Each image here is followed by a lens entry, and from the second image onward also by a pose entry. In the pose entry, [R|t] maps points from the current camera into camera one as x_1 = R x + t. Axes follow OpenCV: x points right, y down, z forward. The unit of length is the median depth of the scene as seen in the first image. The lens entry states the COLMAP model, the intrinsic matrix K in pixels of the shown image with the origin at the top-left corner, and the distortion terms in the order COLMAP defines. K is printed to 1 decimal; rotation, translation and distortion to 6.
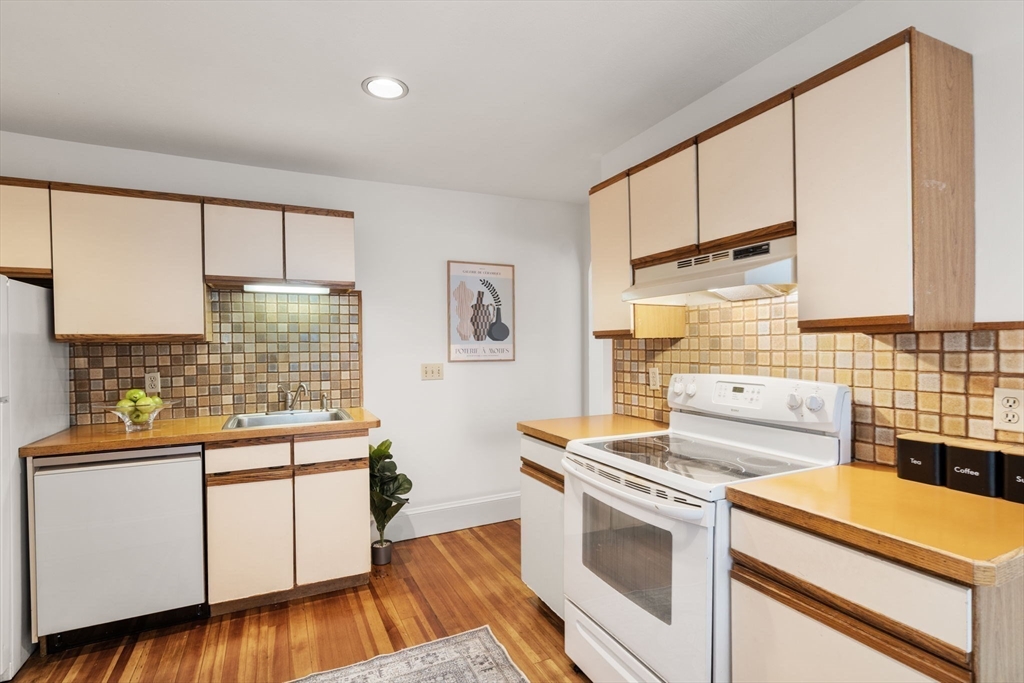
lens RADIAL K [[486.8, 0, 510.5], [0, 486.8, 337.1], [0, 0, 1]] dist [-0.002602, -0.000269]
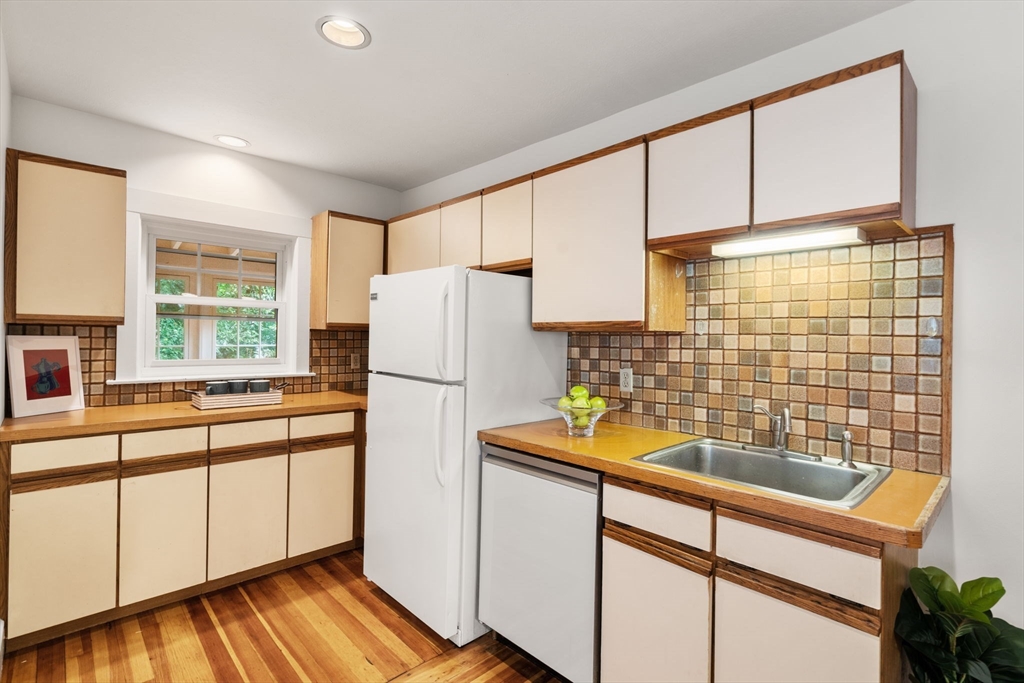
lens RADIAL K [[486.8, 0, 510.5], [0, 486.8, 337.1], [0, 0, 1]] dist [-0.002602, -0.000269]
pose [[0.300972, 0.015615, -0.953505, 0.007586], [-0.002141, 0.999874, 0.015698, 0.006049], [0.953631, -0.002683, 0.300967, 0.530883]]
